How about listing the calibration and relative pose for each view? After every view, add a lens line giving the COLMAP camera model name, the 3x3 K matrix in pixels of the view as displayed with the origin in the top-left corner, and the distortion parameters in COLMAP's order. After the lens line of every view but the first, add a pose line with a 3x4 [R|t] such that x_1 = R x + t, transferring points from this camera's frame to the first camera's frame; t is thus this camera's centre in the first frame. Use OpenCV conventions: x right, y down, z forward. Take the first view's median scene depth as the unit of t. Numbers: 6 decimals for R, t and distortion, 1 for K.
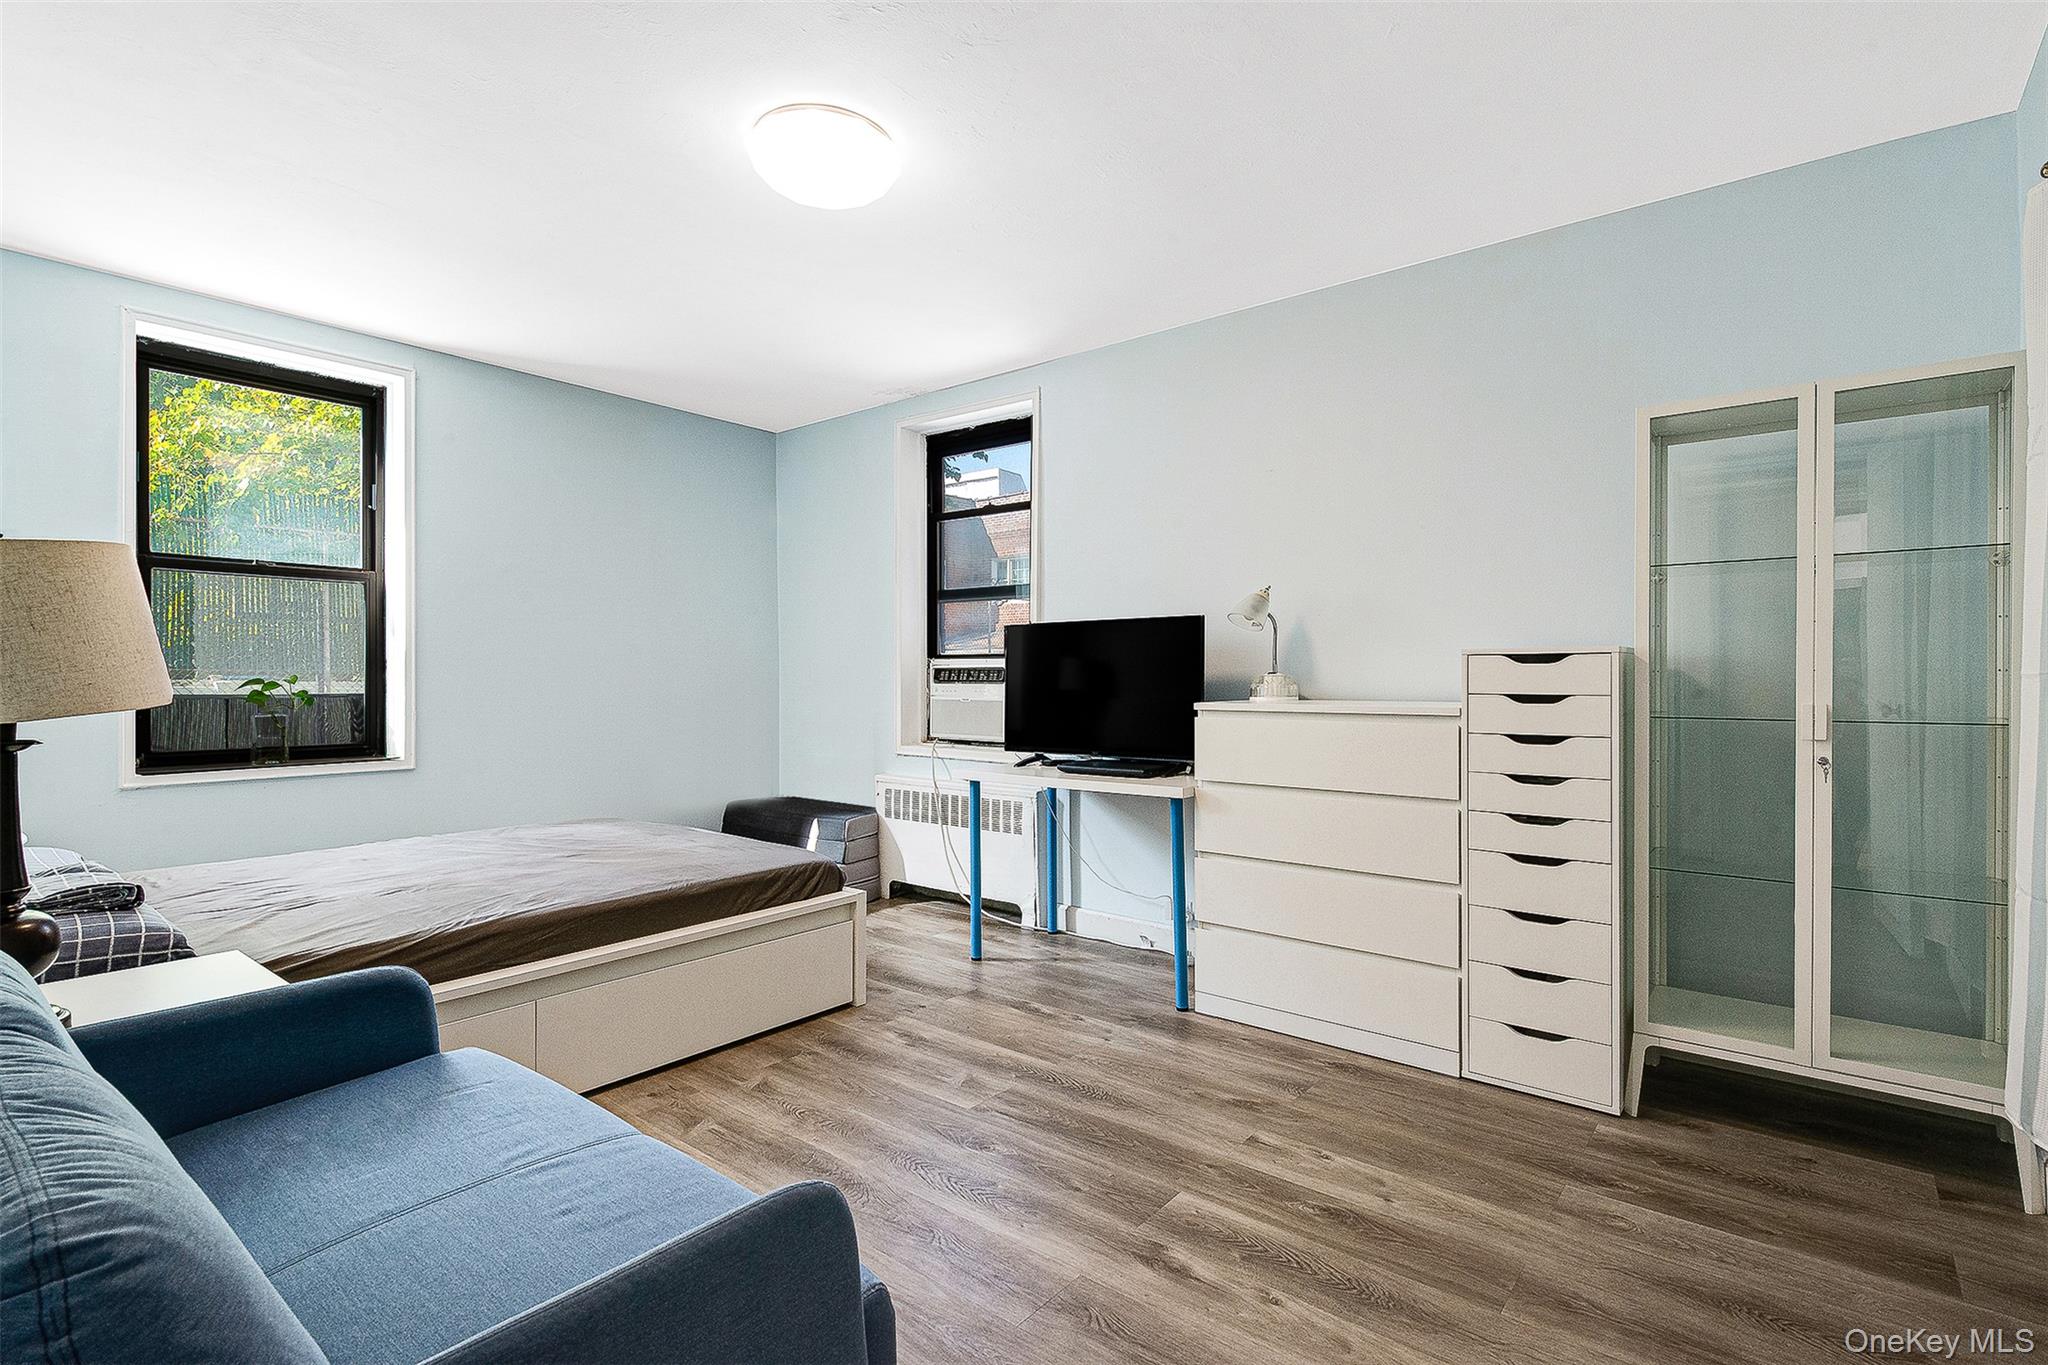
lens RADIAL K [[984.8, 0, 1048.4], [0, 984.8, 678.8], [0, 0, 1]] dist [0.020219, -0.008696]
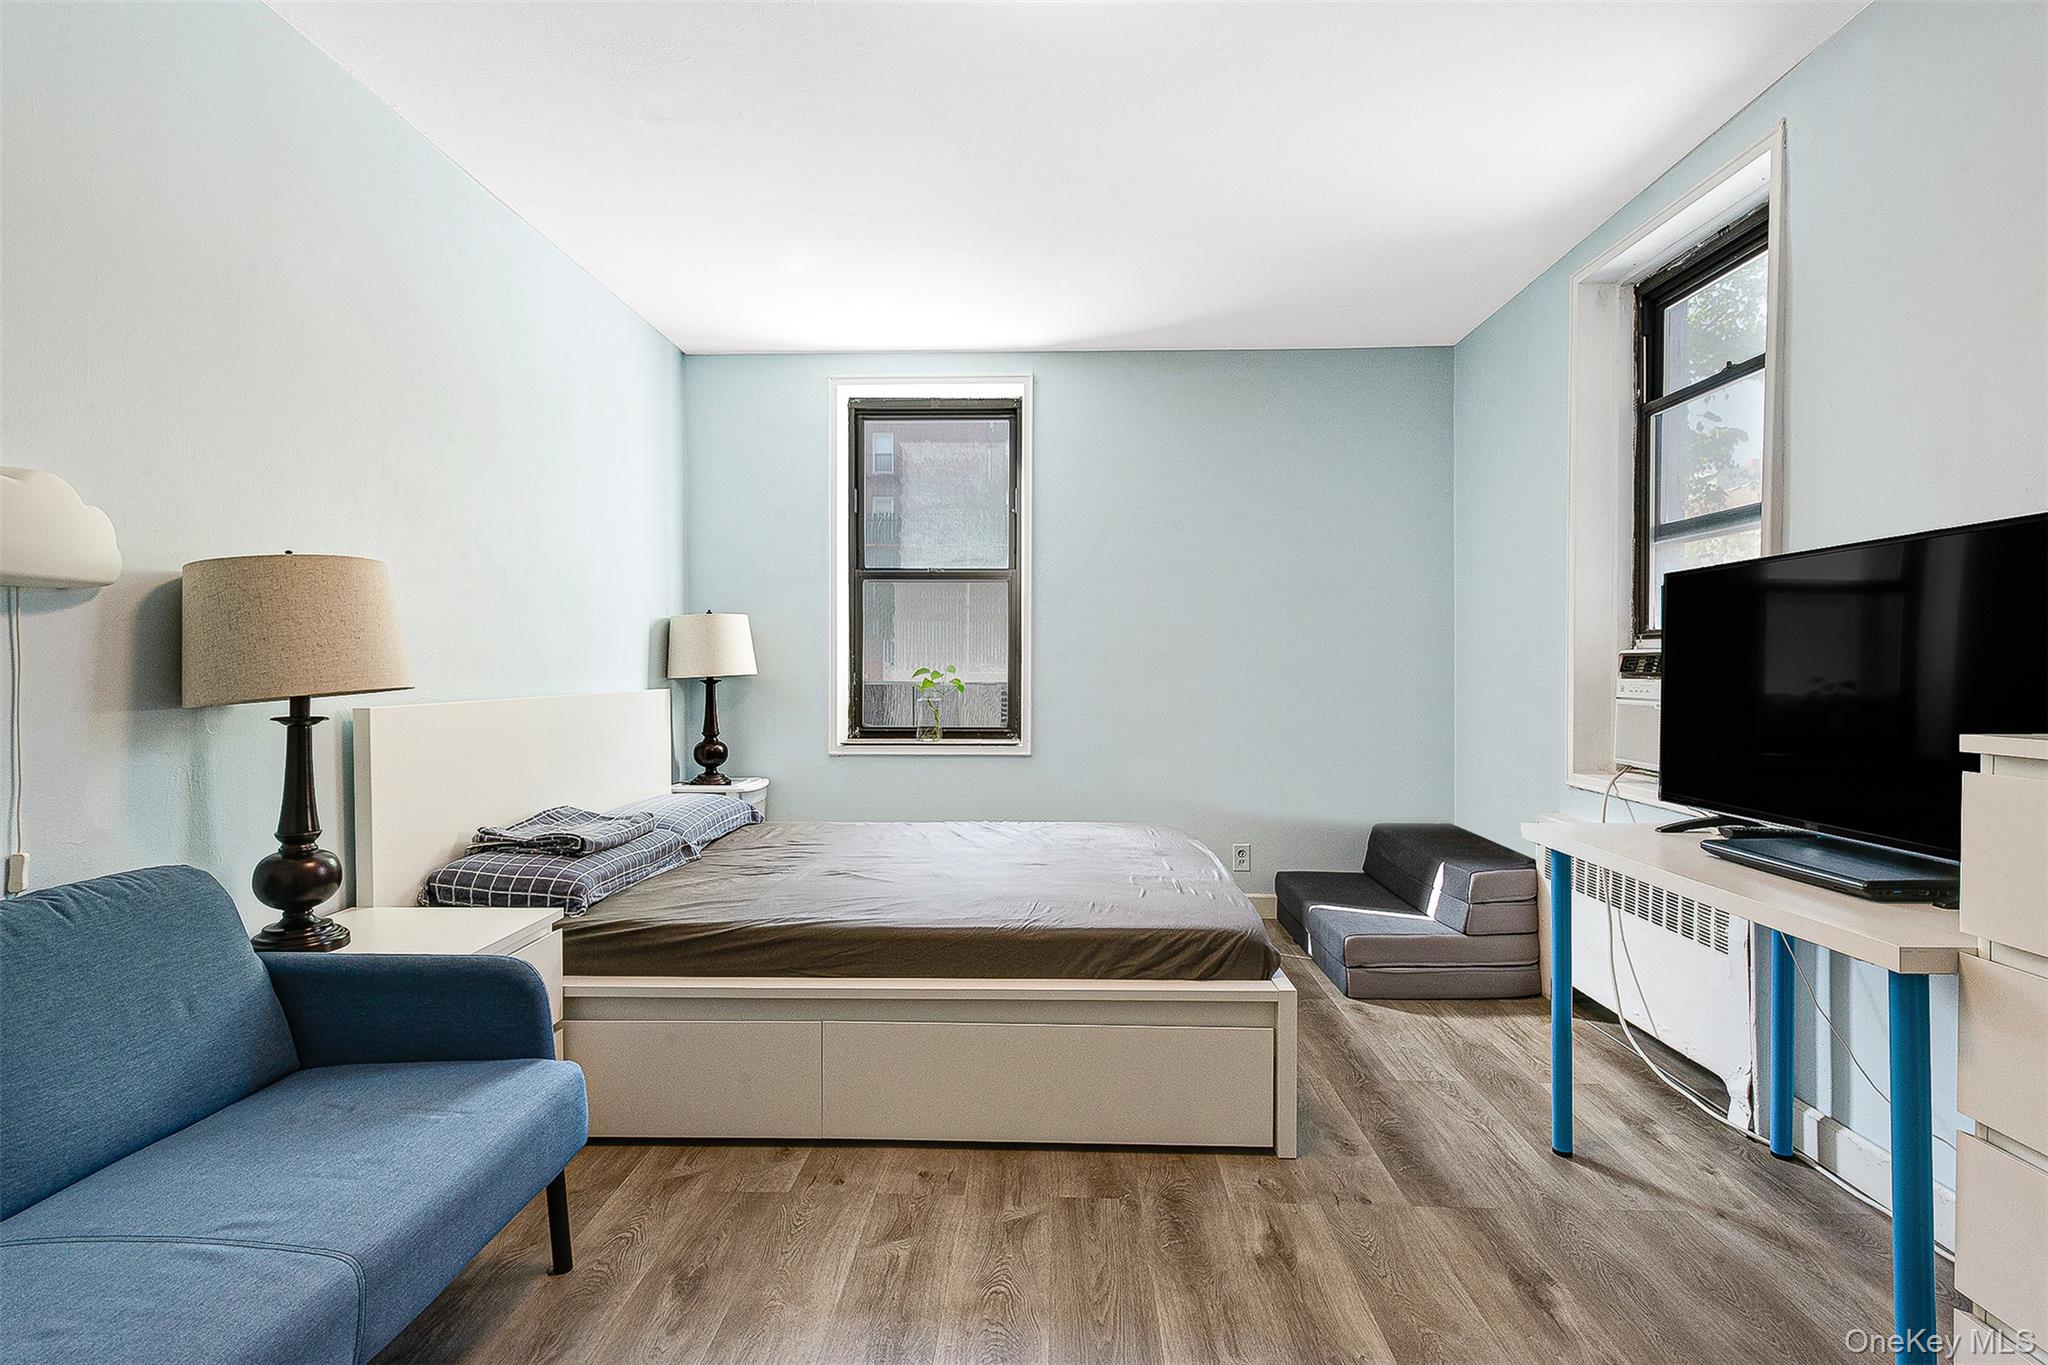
lens RADIAL K [[984.8, 0, 1048.4], [0, 984.8, 678.8], [0, 0, 1]] dist [0.020219, -0.008696]
pose [[0.586434, 0.009741, -0.809938, 0.244212], [-0.001930, 0.999942, 0.010629, -0.001125], [0.809994, -0.004670, 0.586419, 0.455372]]
